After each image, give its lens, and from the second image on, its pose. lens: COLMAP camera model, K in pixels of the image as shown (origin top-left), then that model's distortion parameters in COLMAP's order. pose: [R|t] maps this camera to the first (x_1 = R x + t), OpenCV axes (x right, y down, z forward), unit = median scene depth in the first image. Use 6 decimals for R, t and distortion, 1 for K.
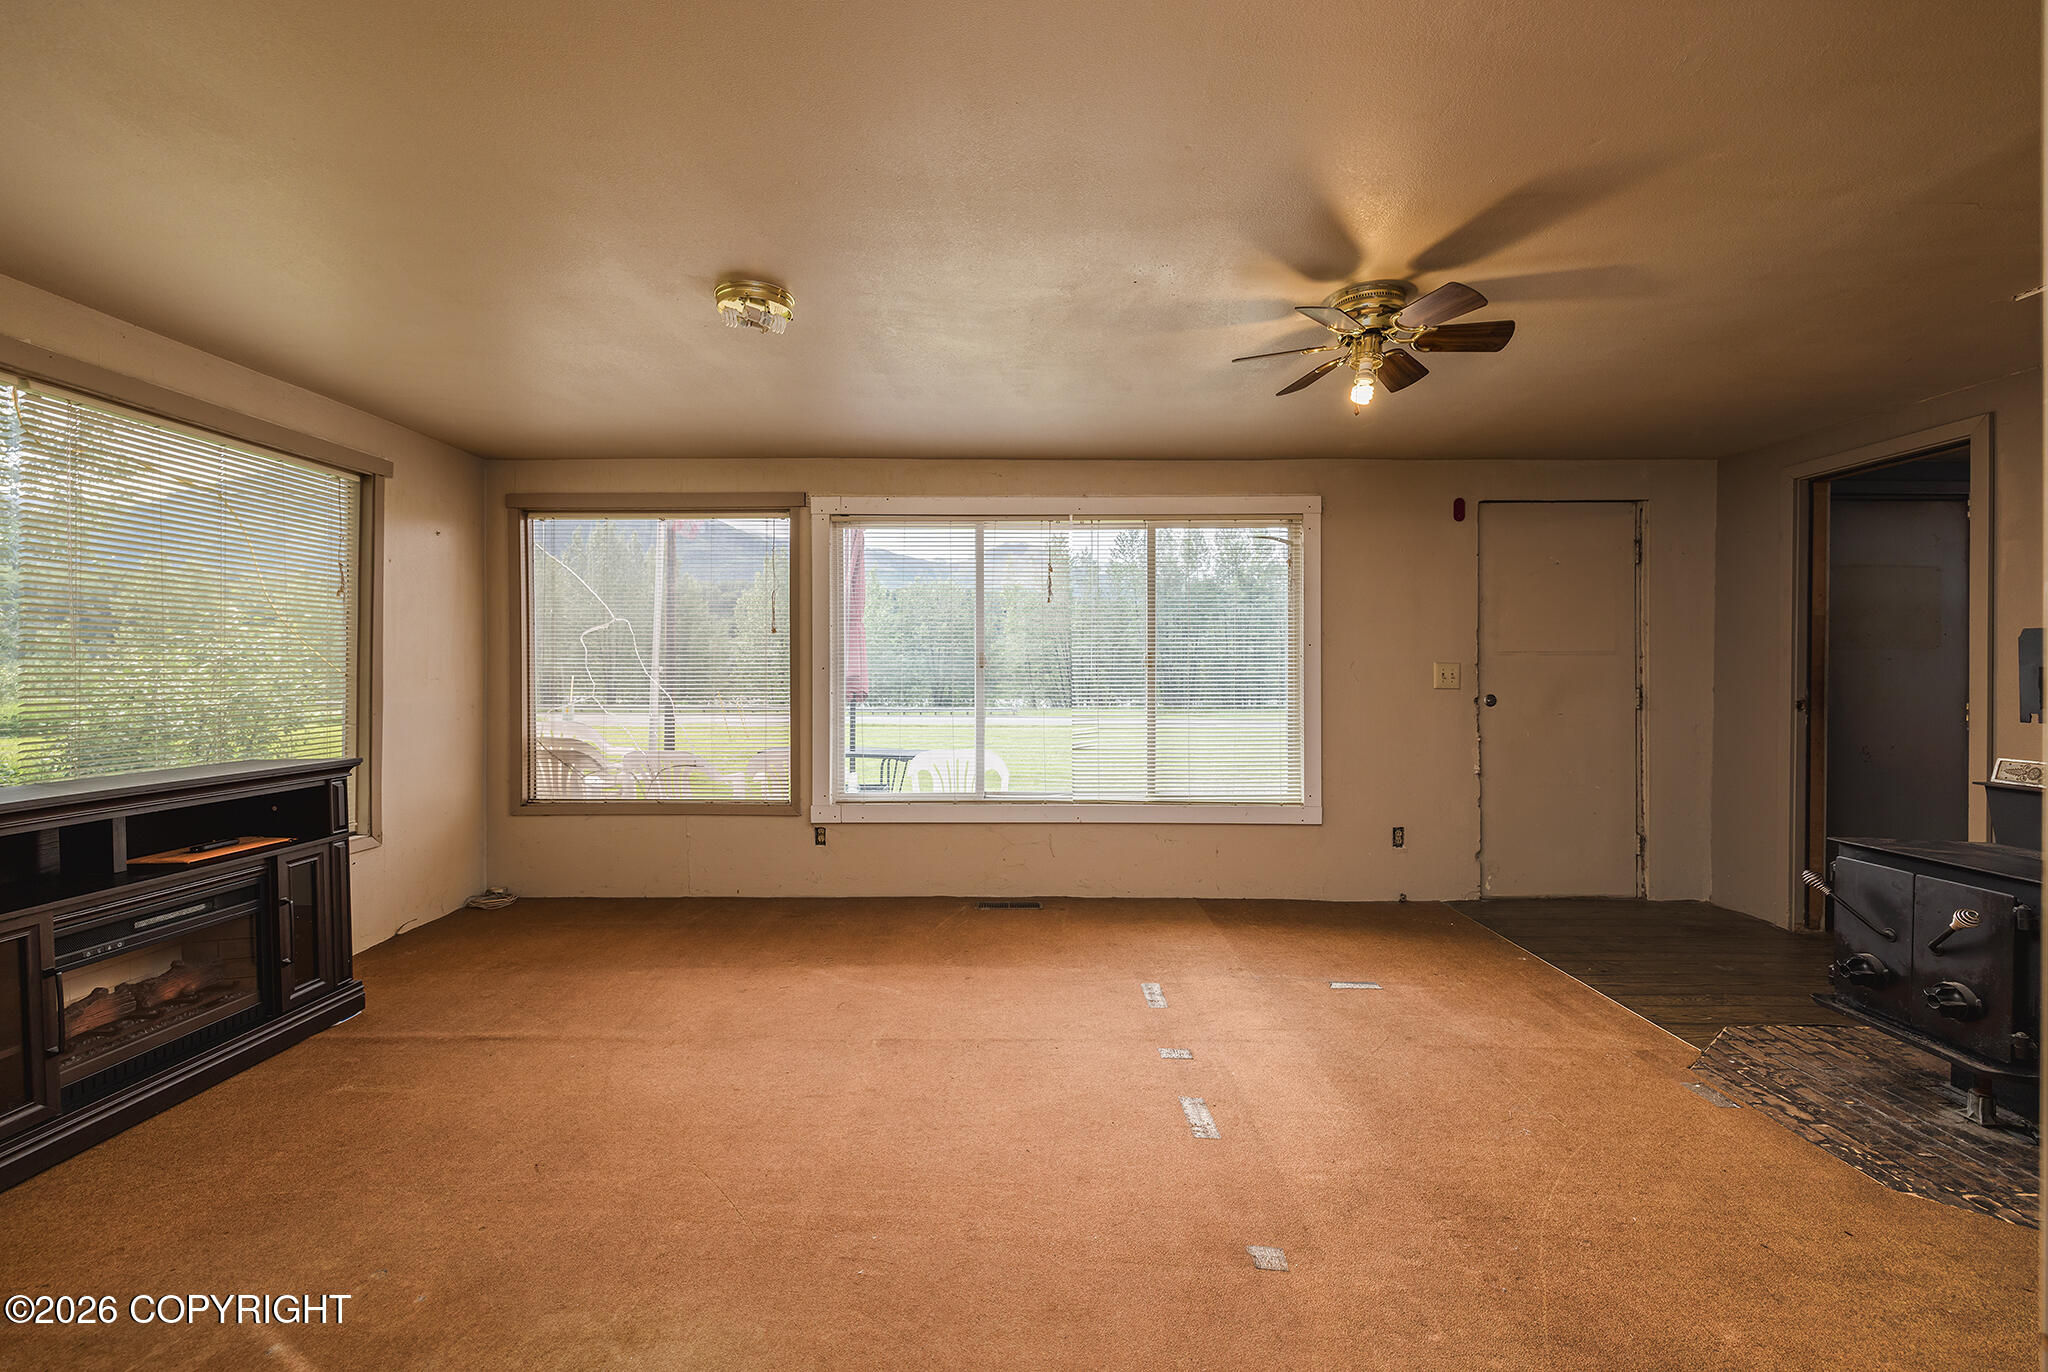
lens RADIAL K [[874.3, 0, 1005.6], [0, 874.3, 686.9], [0, 0, 1]] dist [0.003231, 0.000750]
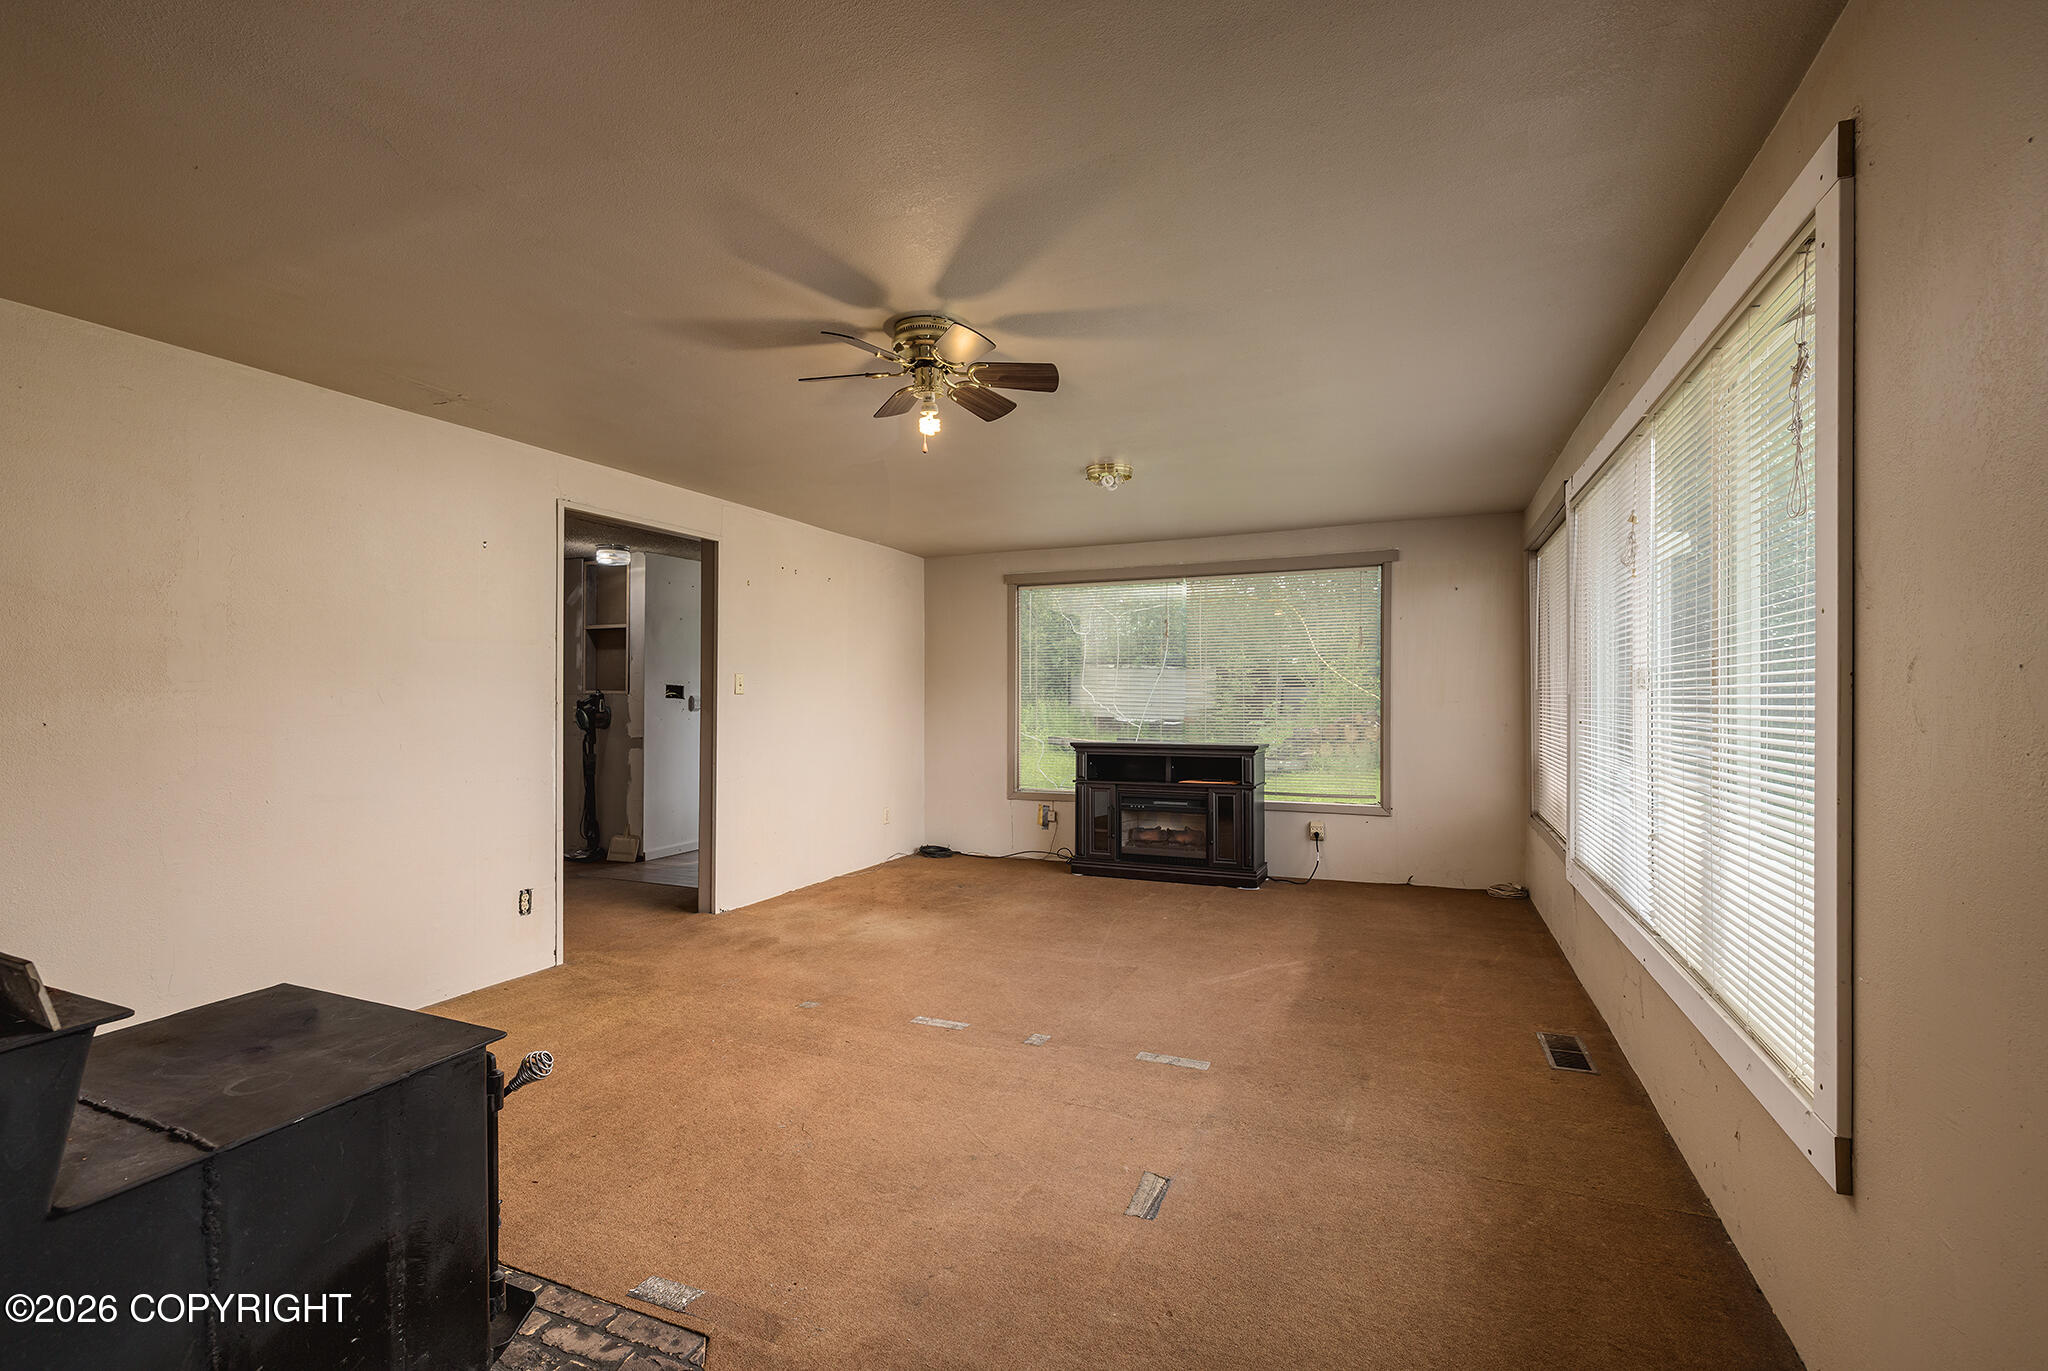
lens RADIAL K [[874.3, 0, 1020.1], [0, 874.3, 693.6], [0, 0, 1]] dist [0.003231, 0.000750]
pose [[-0.375574, -0.004213, -0.926783, 1.137438], [-0.014782, 0.999890, 0.001445, -0.020634], [0.926674, 0.014242, -0.375595, 1.280205]]
